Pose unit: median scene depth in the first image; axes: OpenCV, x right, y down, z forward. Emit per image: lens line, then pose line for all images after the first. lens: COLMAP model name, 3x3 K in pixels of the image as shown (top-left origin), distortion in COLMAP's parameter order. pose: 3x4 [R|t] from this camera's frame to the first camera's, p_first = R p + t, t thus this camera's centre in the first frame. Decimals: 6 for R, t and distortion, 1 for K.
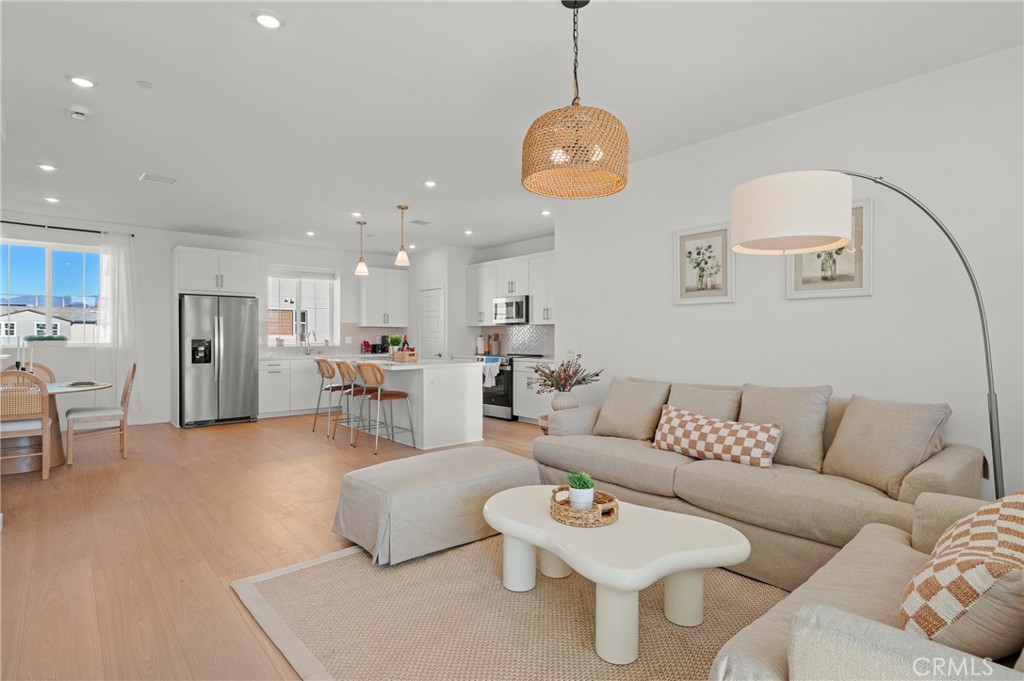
lens RADIAL K [[514.6, 0, 512.7], [0, 514.6, 337.3], [0, 0, 1]] dist [-0.000507, 0.000686]
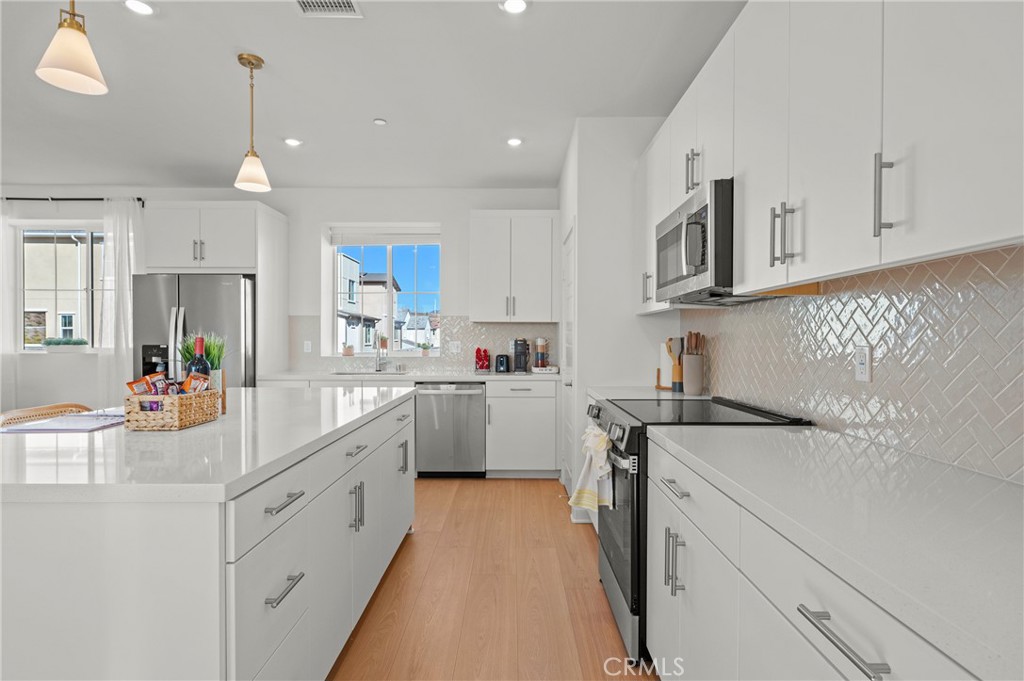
lens RADIAL K [[514.6, 0, 514.7], [0, 514.6, 344.5], [0, 0, 1]] dist [-0.000507, 0.000686]
pose [[0.742341, 0.008989, -0.669962, 0.124360], [-0.003537, 0.999949, 0.009497, -0.003484], [0.670013, -0.004680, 0.742335, 0.762853]]
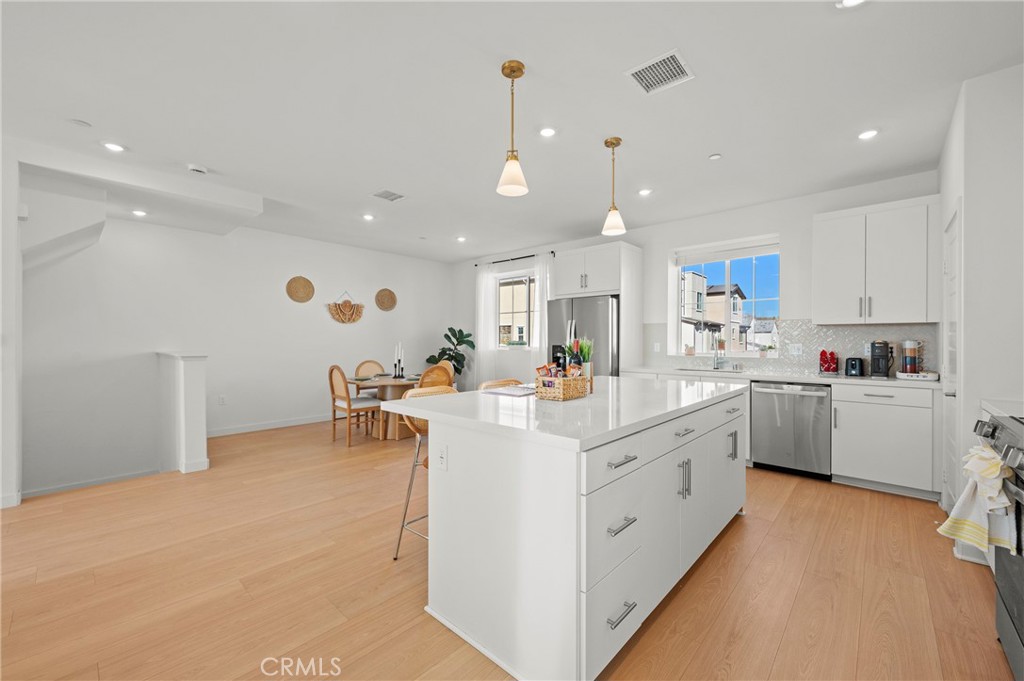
lens RADIAL K [[408.6, 0, 512.8], [0, 408.6, 340.8], [0, 0, 1]] dist [0.003121, -0.000306]
pose [[0.098183, 0.000291, -0.995168, 0.133098], [-0.003864, 0.999993, -0.000089, -0.003354], [0.995161, 0.003854, 0.098184, 0.771845]]
